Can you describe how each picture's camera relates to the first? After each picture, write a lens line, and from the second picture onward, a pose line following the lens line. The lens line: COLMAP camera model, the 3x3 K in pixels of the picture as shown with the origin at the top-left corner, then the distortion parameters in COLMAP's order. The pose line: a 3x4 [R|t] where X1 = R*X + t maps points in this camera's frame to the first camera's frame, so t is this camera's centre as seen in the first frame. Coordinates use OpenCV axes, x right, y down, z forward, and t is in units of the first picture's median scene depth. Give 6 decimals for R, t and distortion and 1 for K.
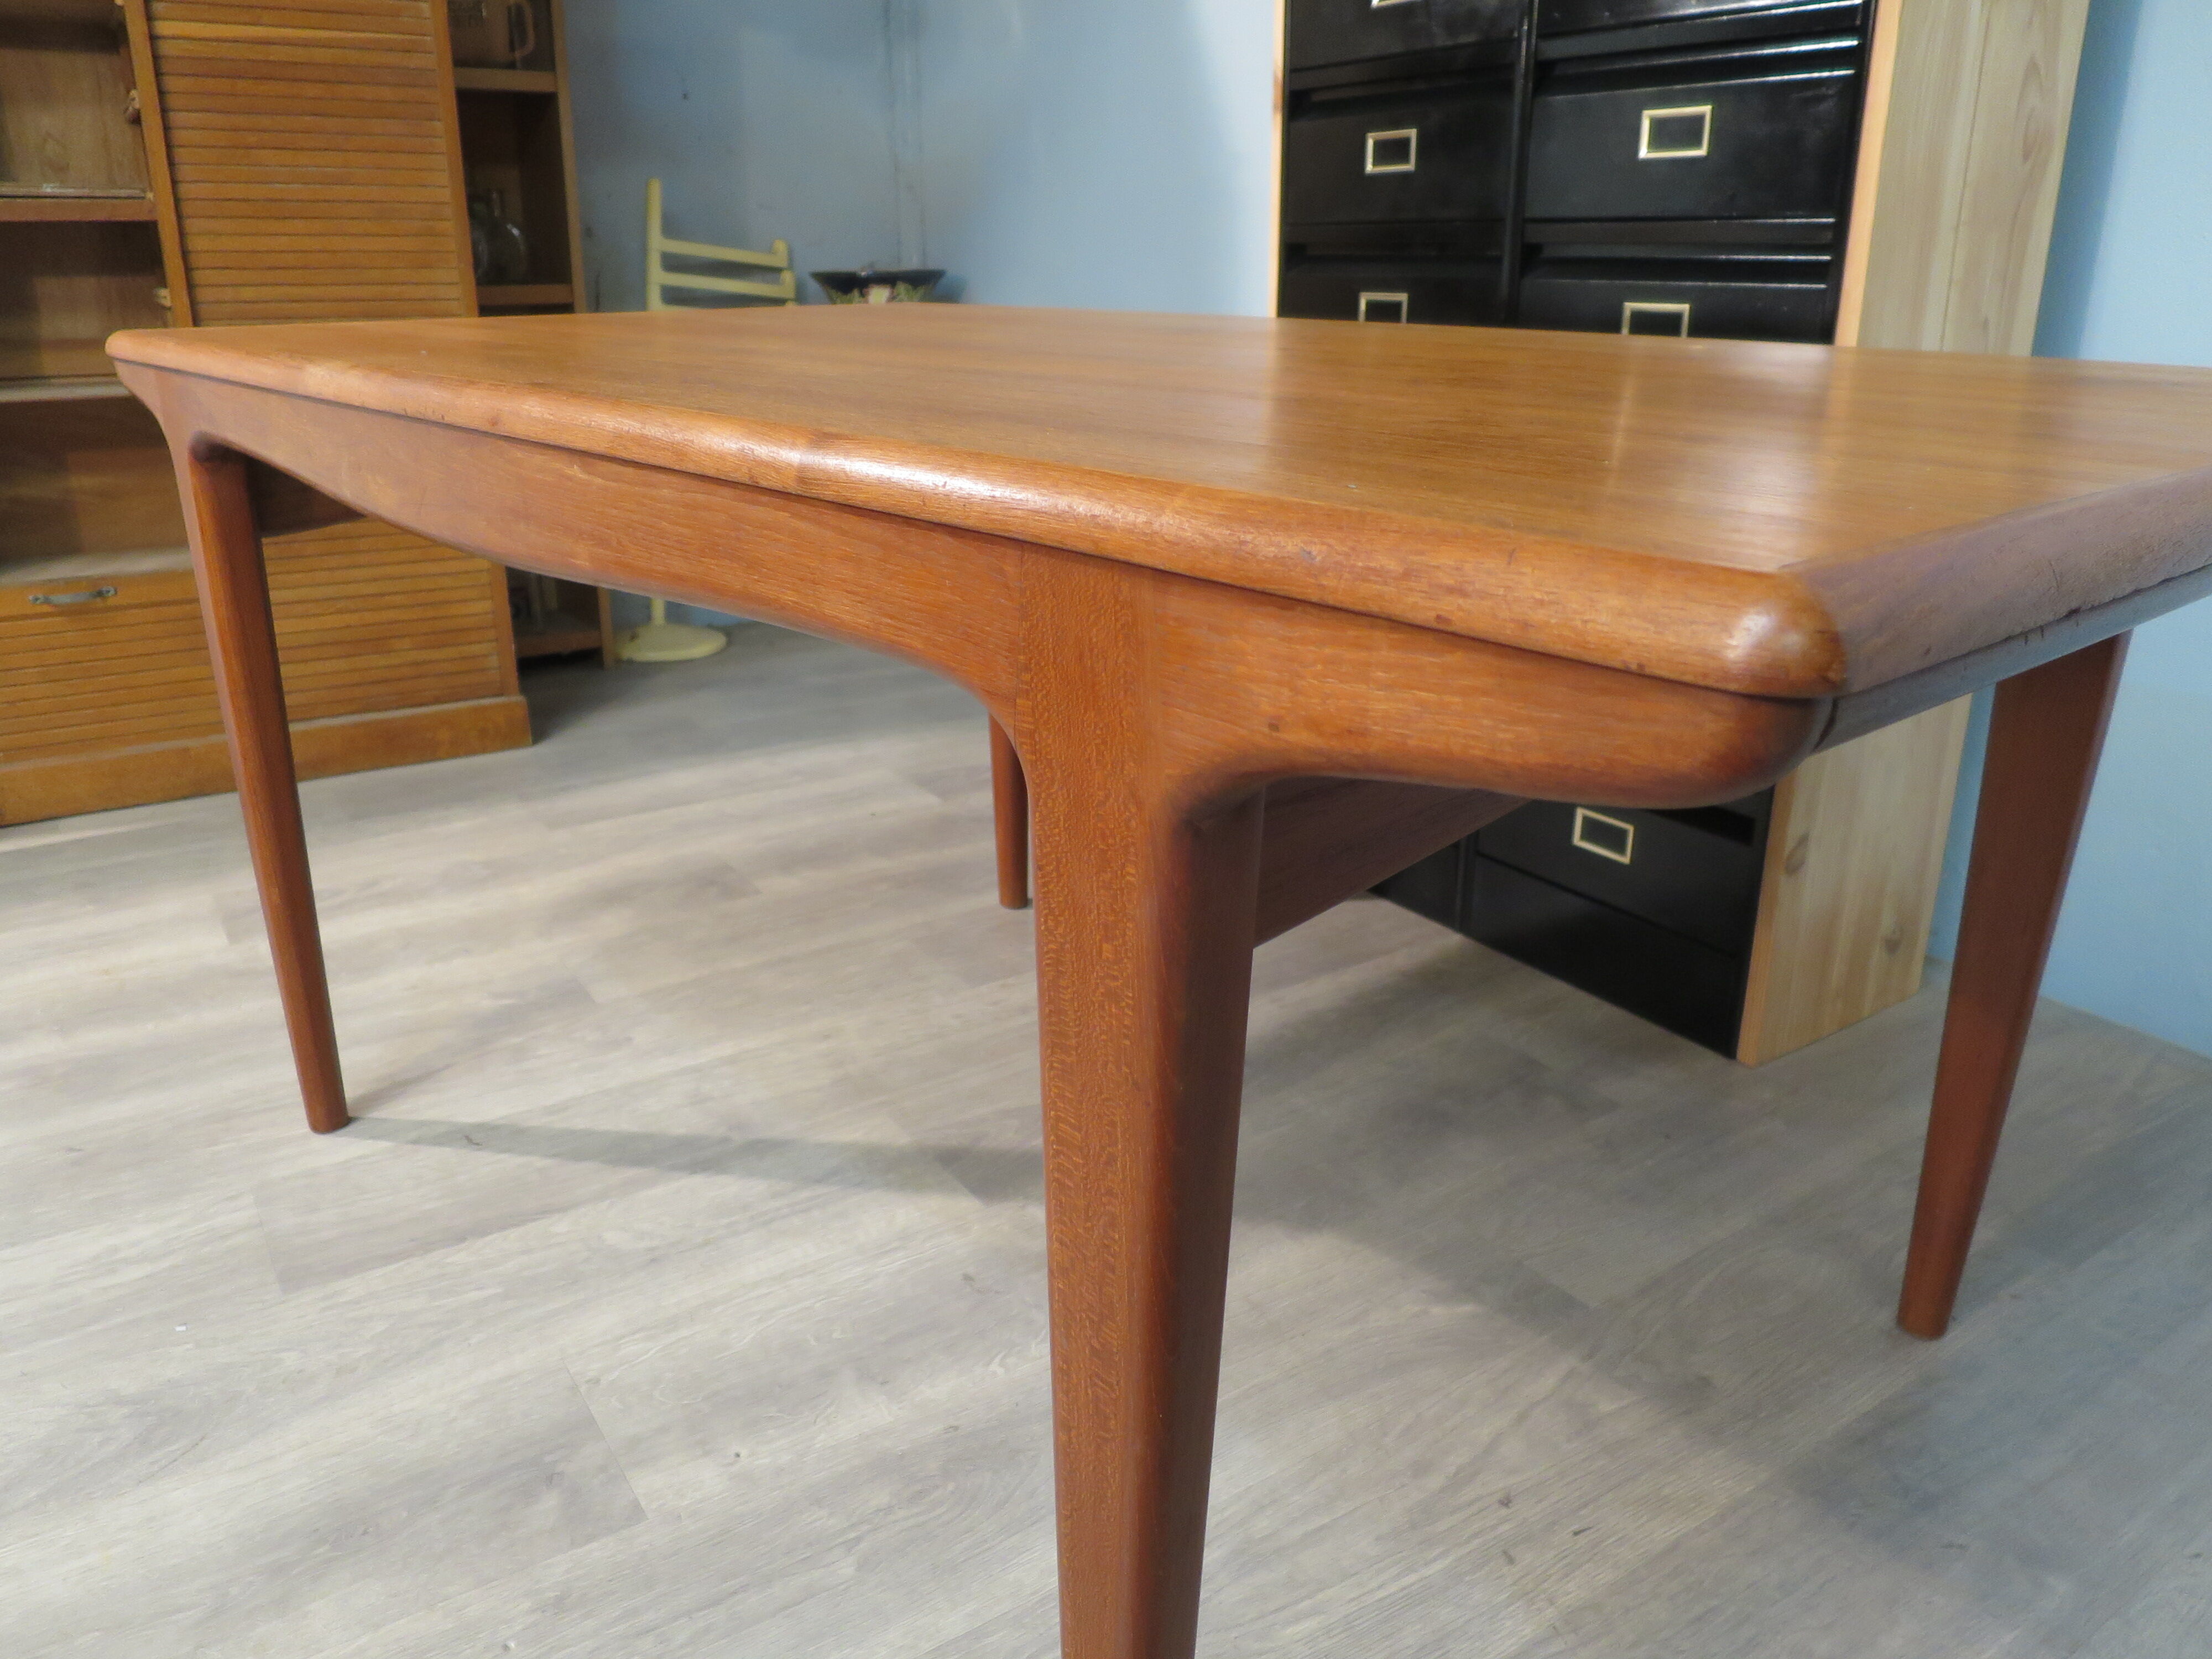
lens RADIAL K [[1596.0, 0, 1110.0], [0, 1596.0, 832.8], [0, 0, 1]] dist [-0.047662, 0.013599]
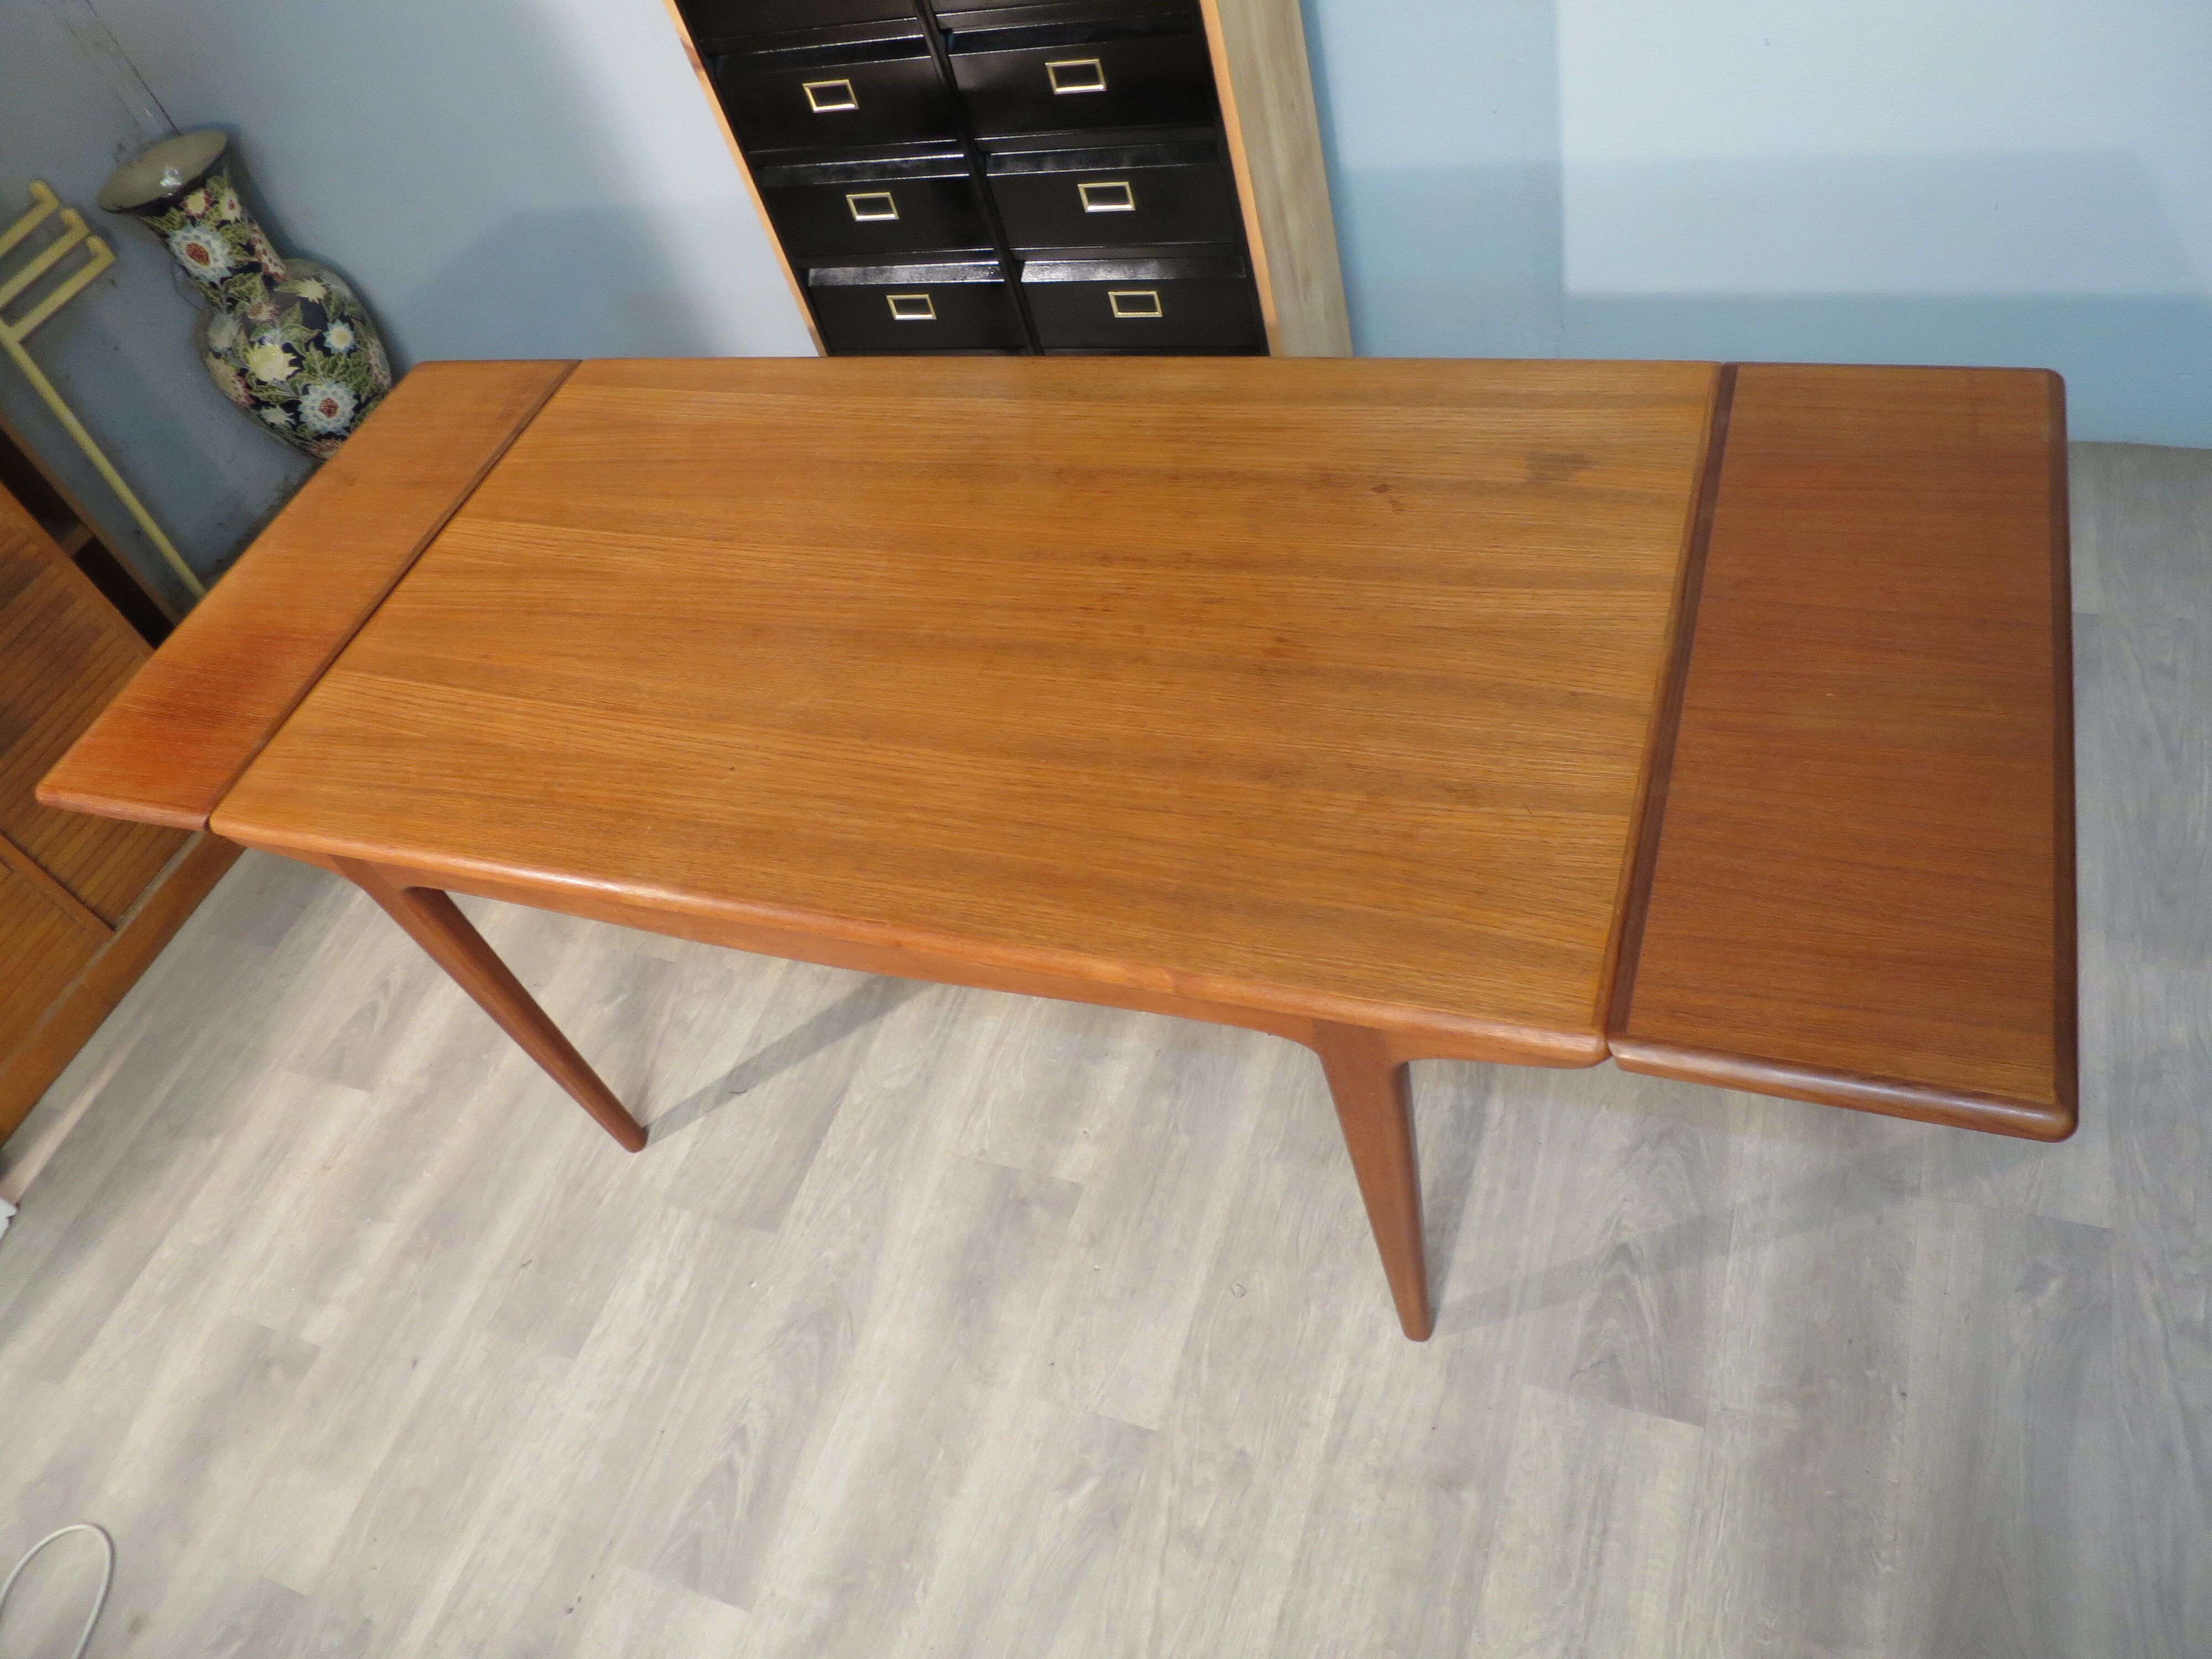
lens RADIAL K [[1596.0, 0, 1107.6], [0, 1596.0, 831.5], [0, 0, 1]] dist [-0.047662, 0.013599]
pose [[0.783676, -0.575185, 0.234553, -0.339682], [0.416972, 0.766994, 0.487704, -0.605355], [-0.460421, -0.284400, 0.840910, -0.394167]]
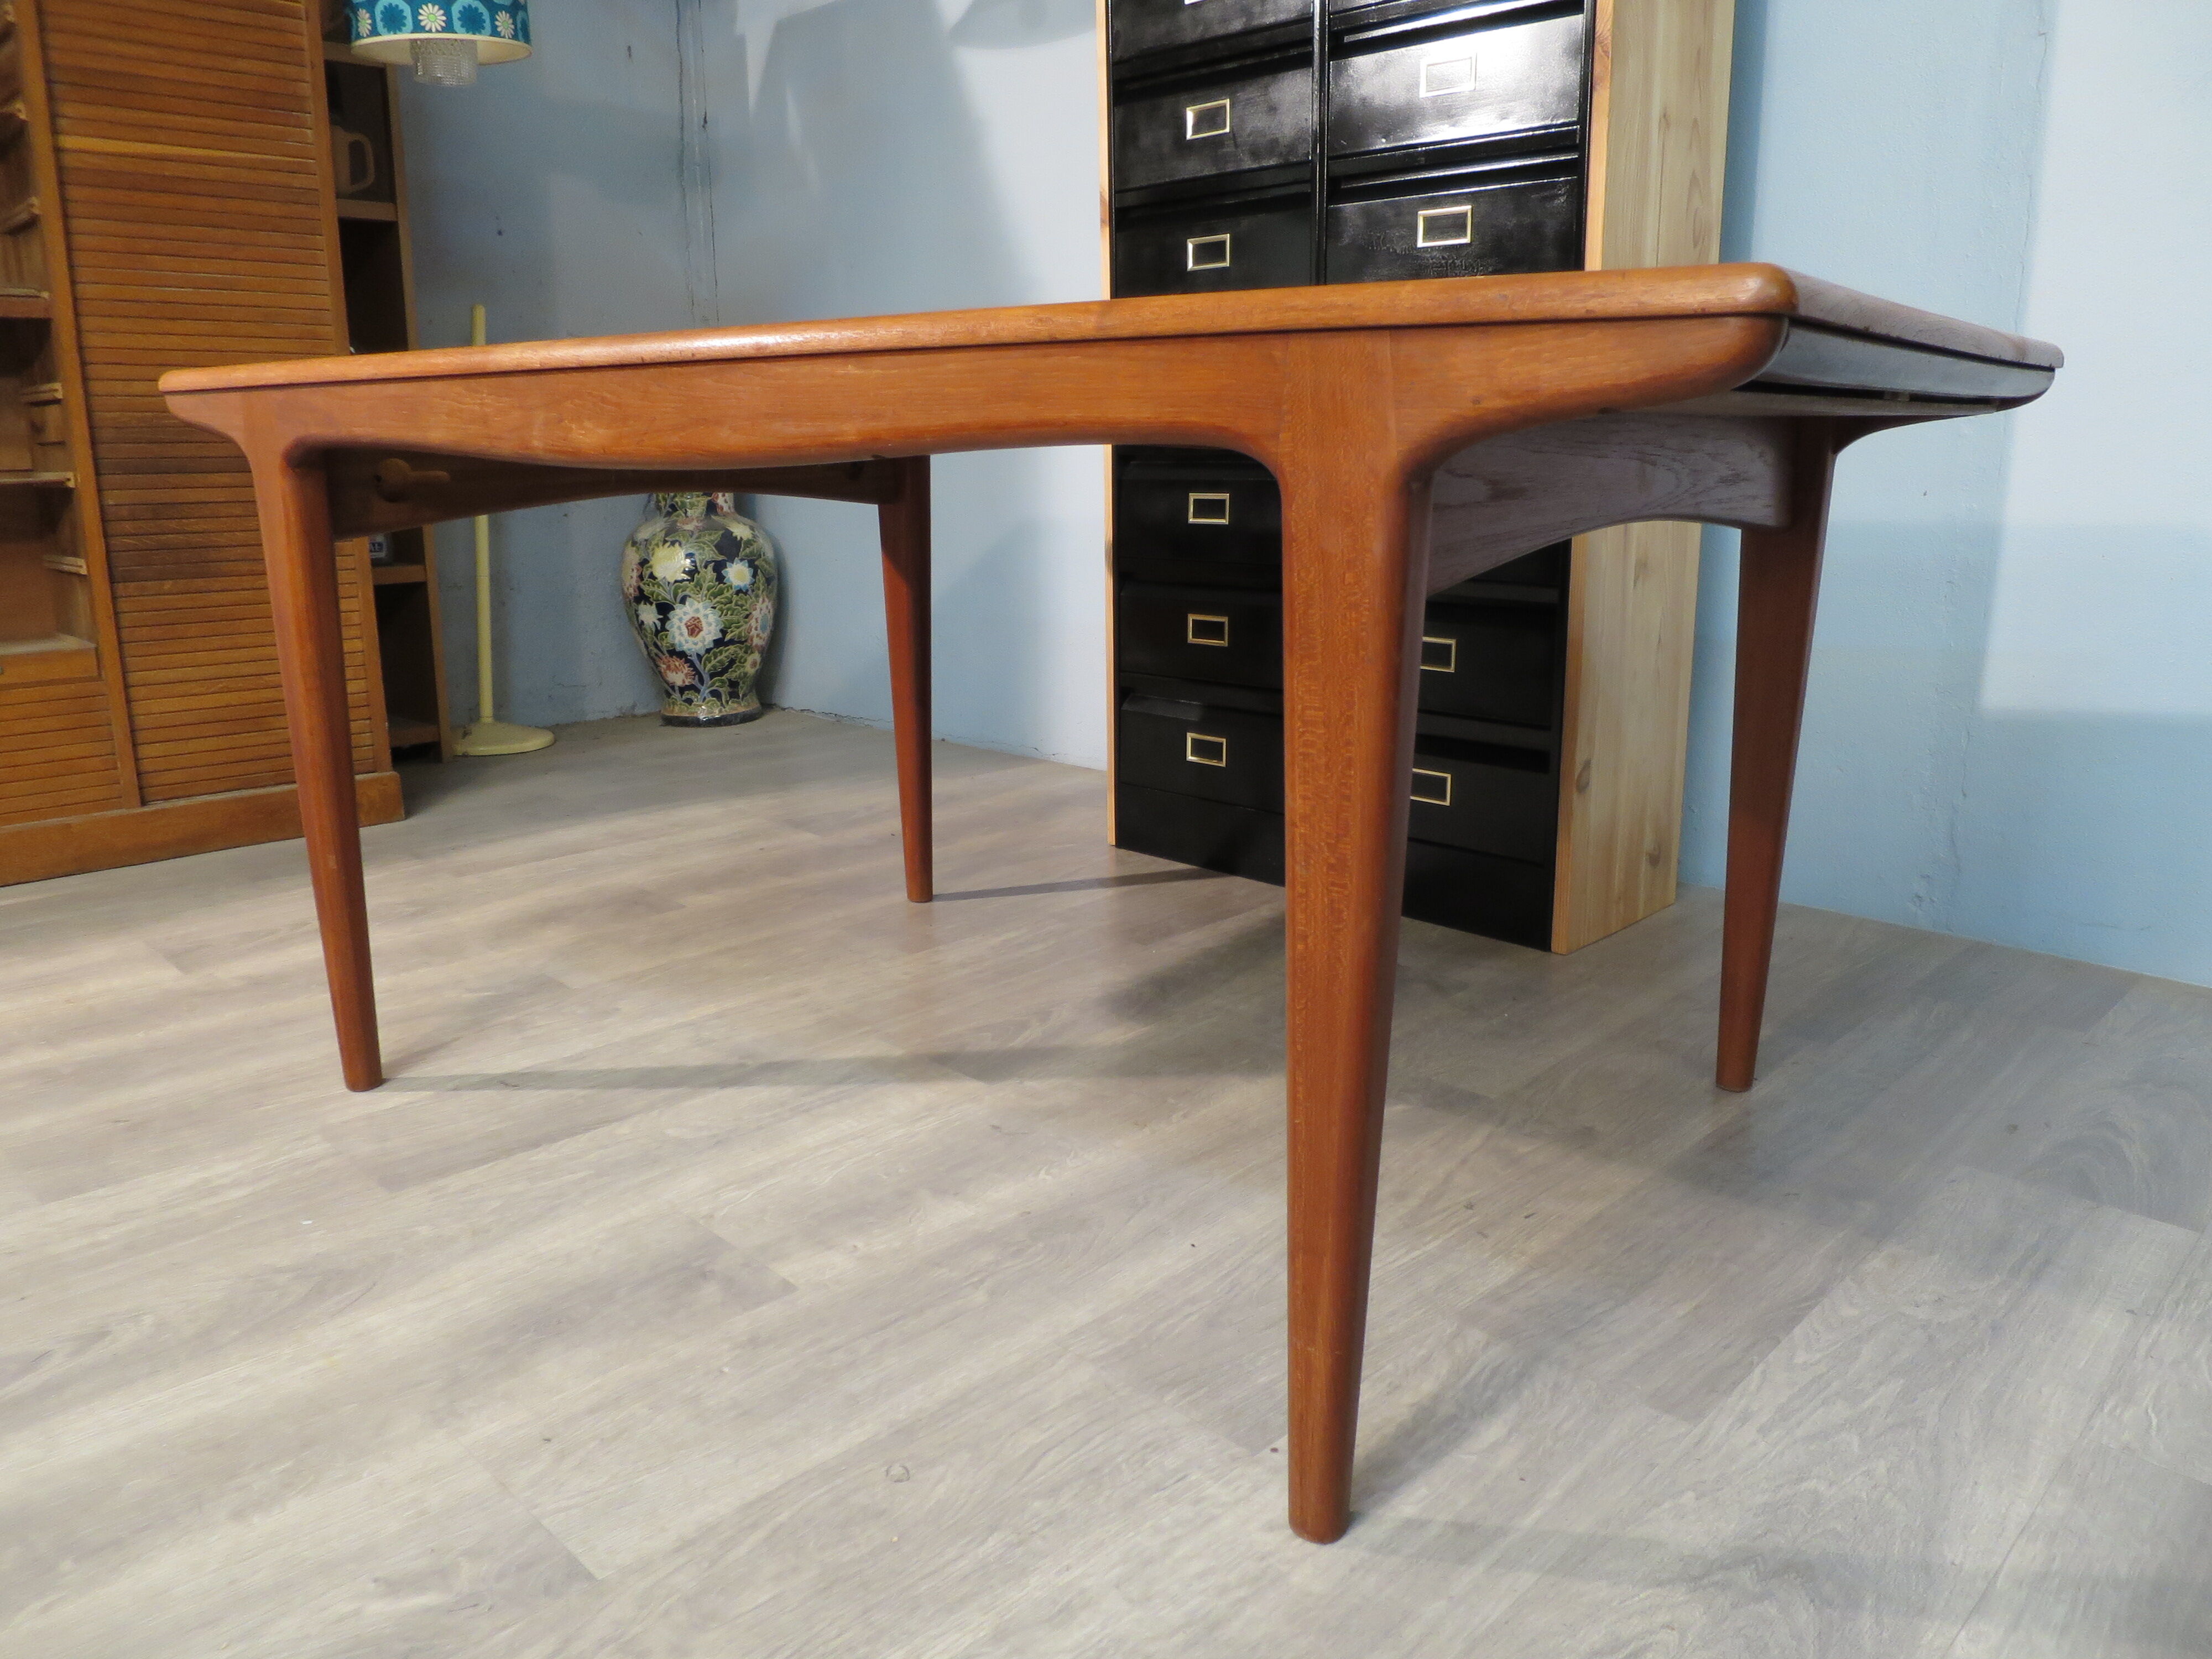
lens RADIAL K [[1596.0, 0, 1109.7], [0, 1596.0, 831.5], [0, 0, 1]] dist [-0.047662, 0.013599]
pose [[0.980356, -0.057056, 0.188804, -0.190444], [0.076197, 0.992487, -0.095722, 0.157859], [-0.181924, 0.108228, 0.977338, -0.179417]]
